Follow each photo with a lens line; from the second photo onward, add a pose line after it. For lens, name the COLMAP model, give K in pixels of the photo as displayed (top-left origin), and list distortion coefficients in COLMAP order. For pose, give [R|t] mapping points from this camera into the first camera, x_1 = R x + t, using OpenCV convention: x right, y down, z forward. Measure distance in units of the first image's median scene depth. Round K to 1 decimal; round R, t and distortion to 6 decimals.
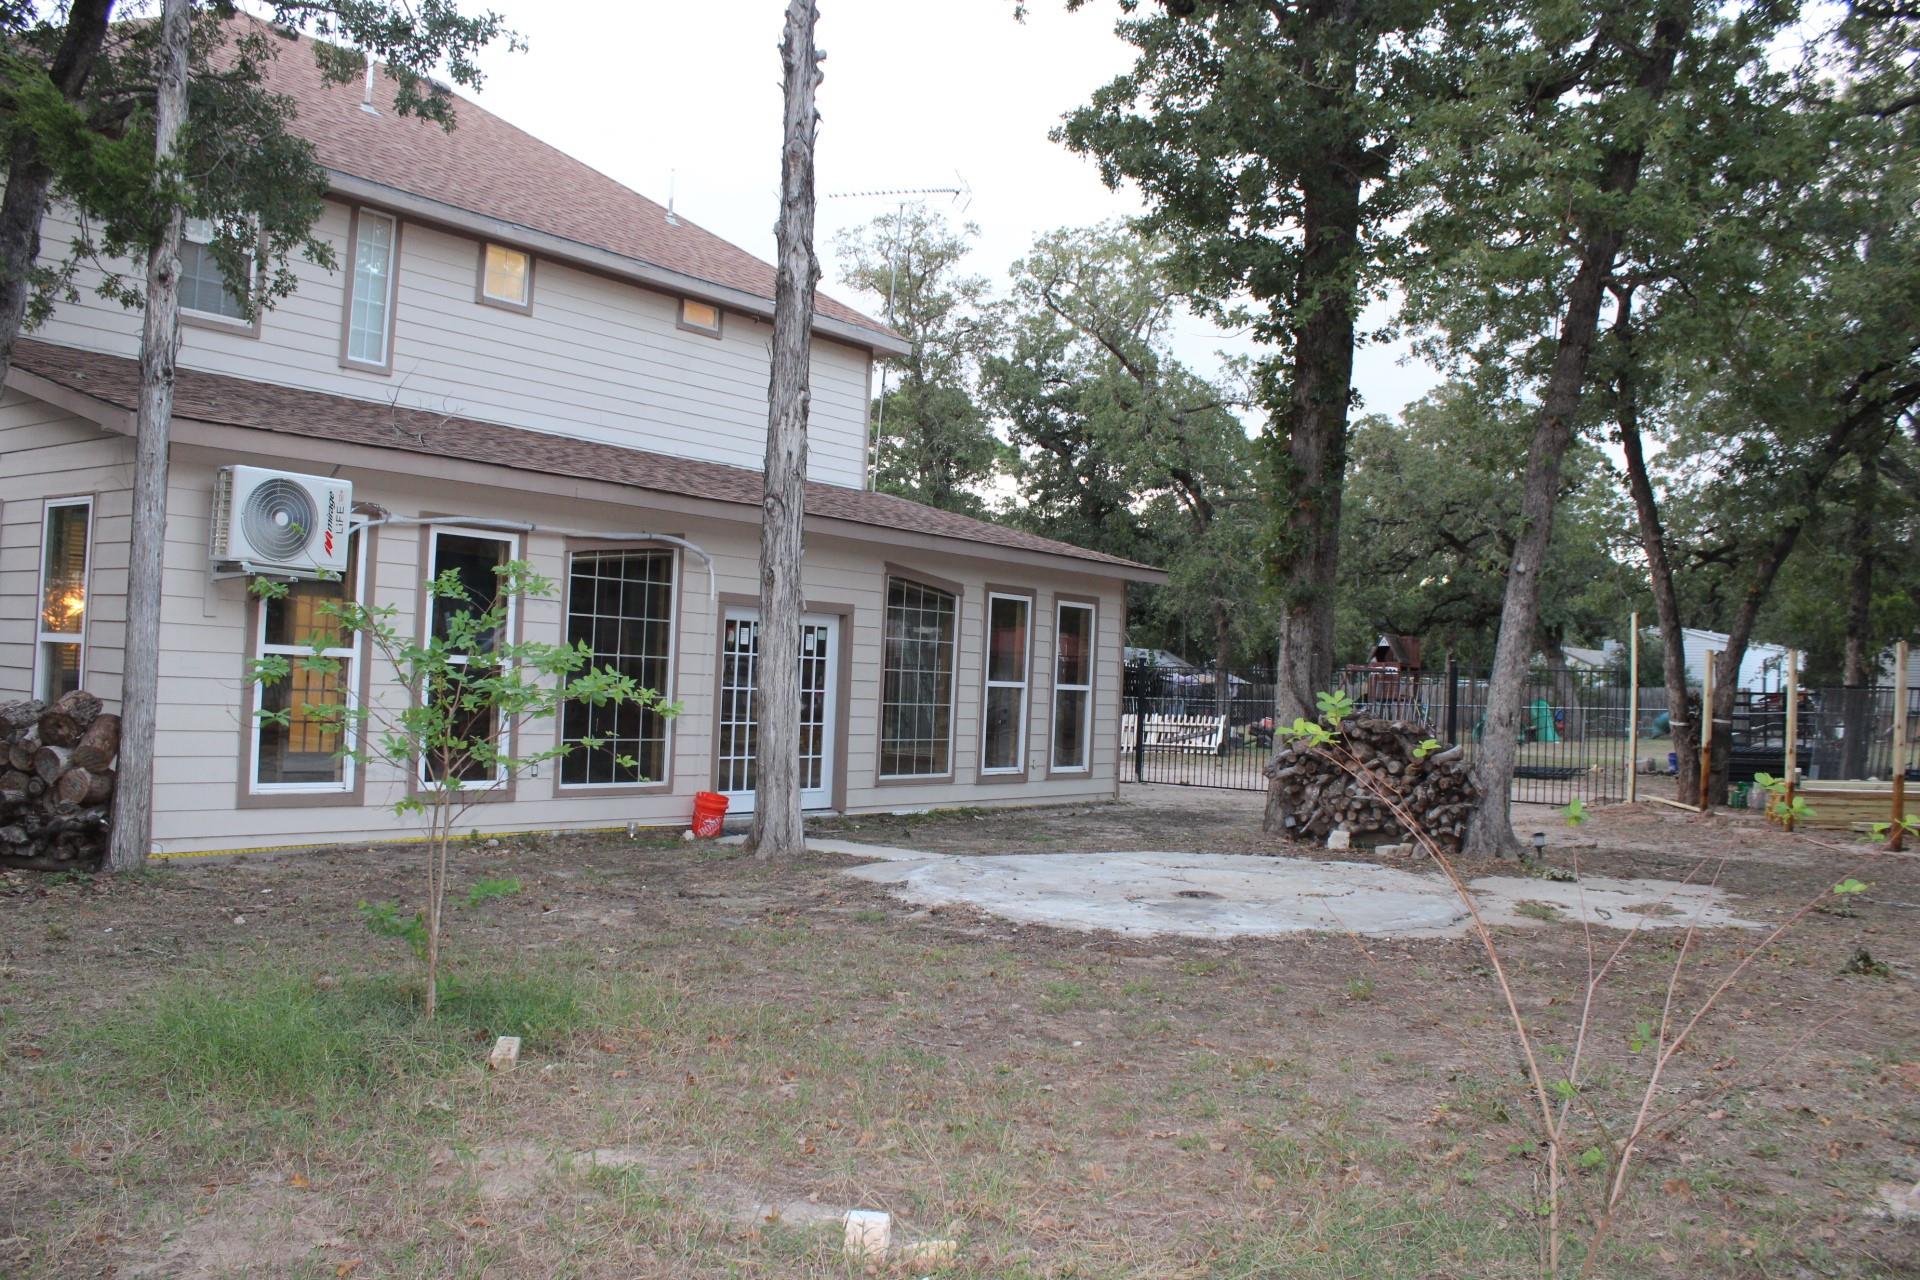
lens RADIAL K [[1587.6, 0, 954.6], [0, 1587.6, 626.7], [0, 0, 1]] dist [-0.160569, 0.132004]
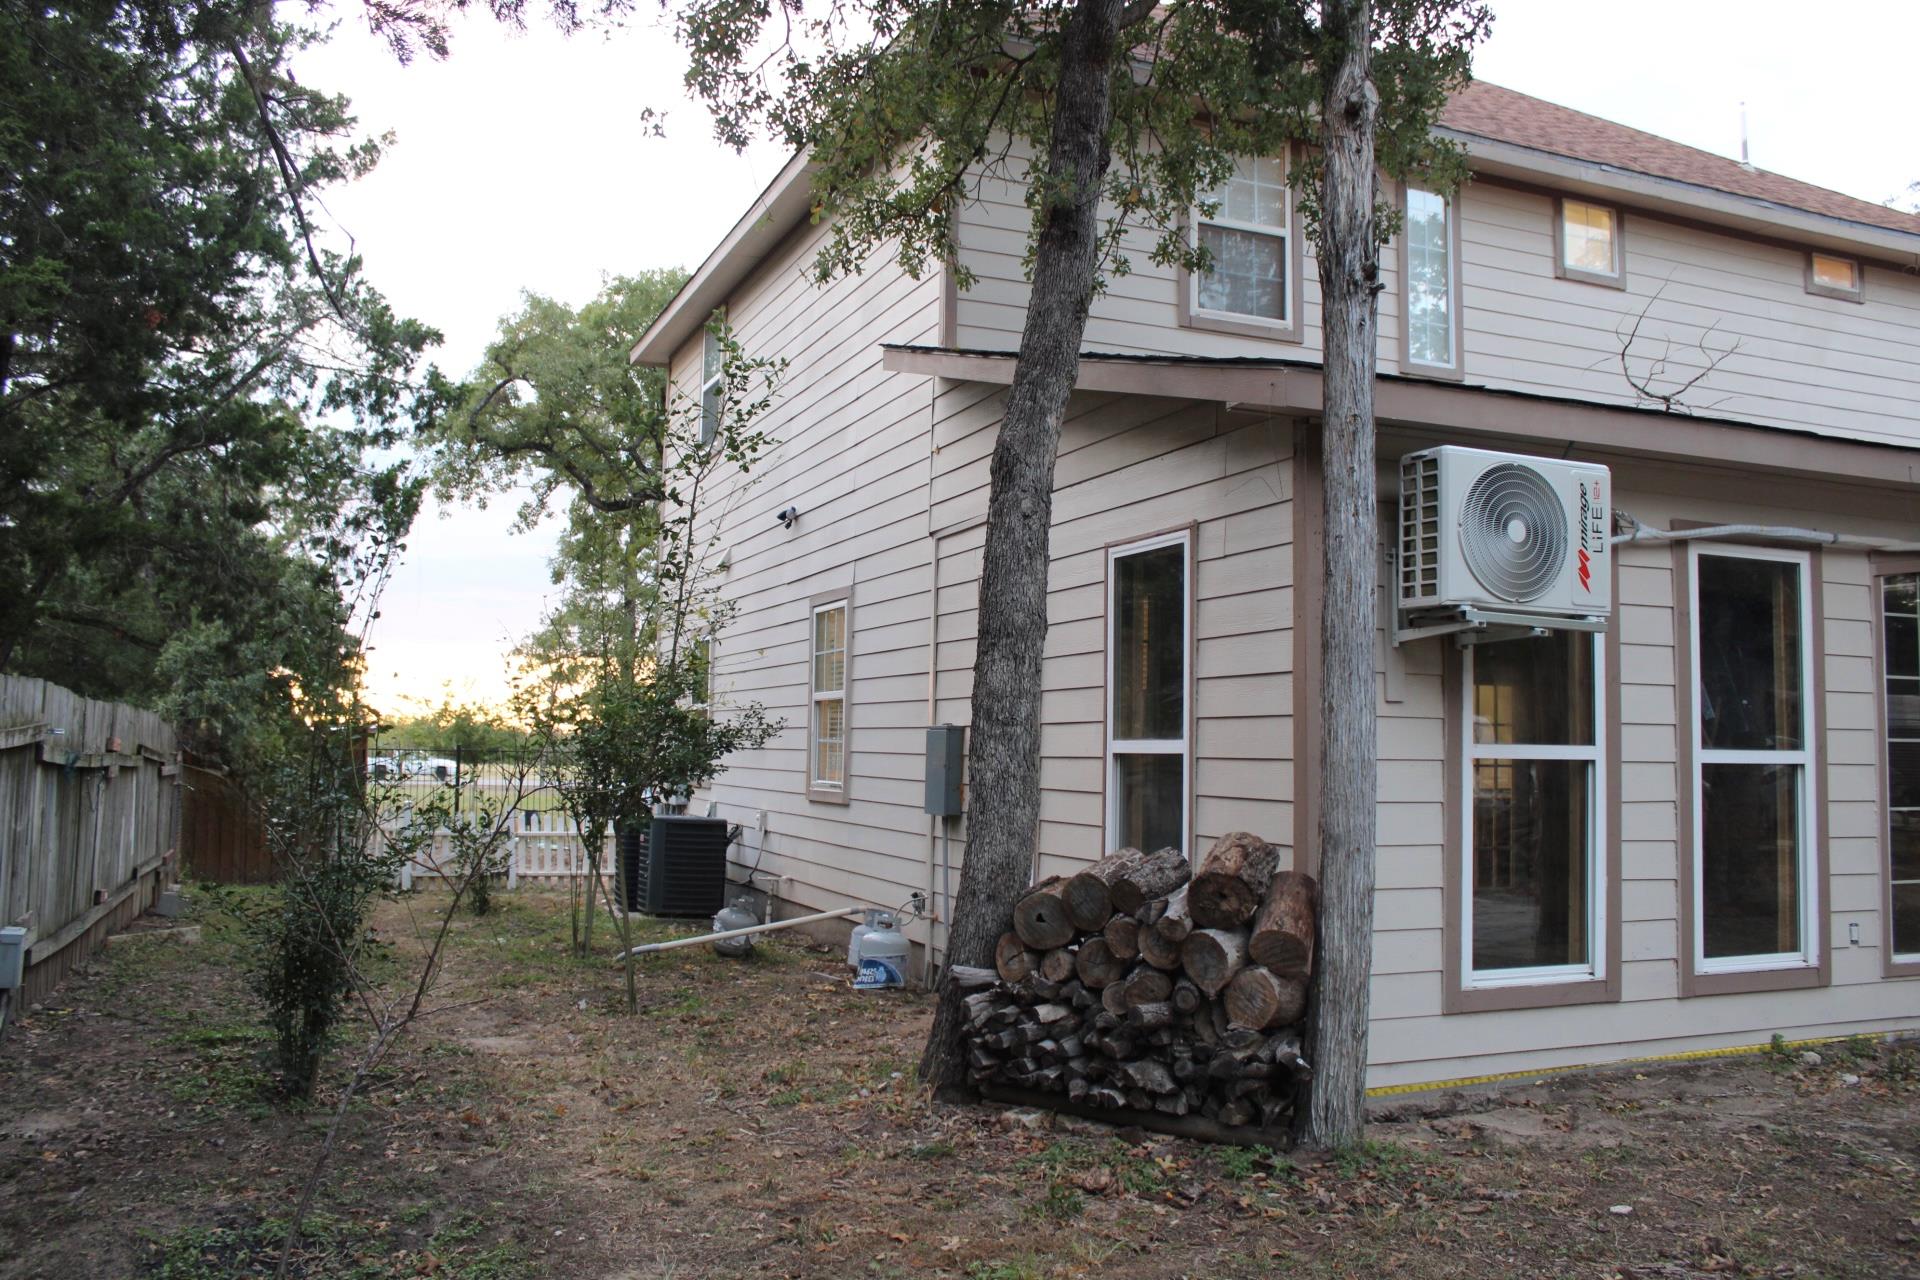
lens RADIAL K [[1587.6, 0, 956.1], [0, 1587.6, 619.8], [0, 0, 1]] dist [-0.160569, 0.132004]
pose [[0.859021, -0.072688, -0.506754, -0.269710], [0.038427, 0.996231, -0.077758, 0.002175], [0.510497, 0.047323, 0.858577, 0.317518]]
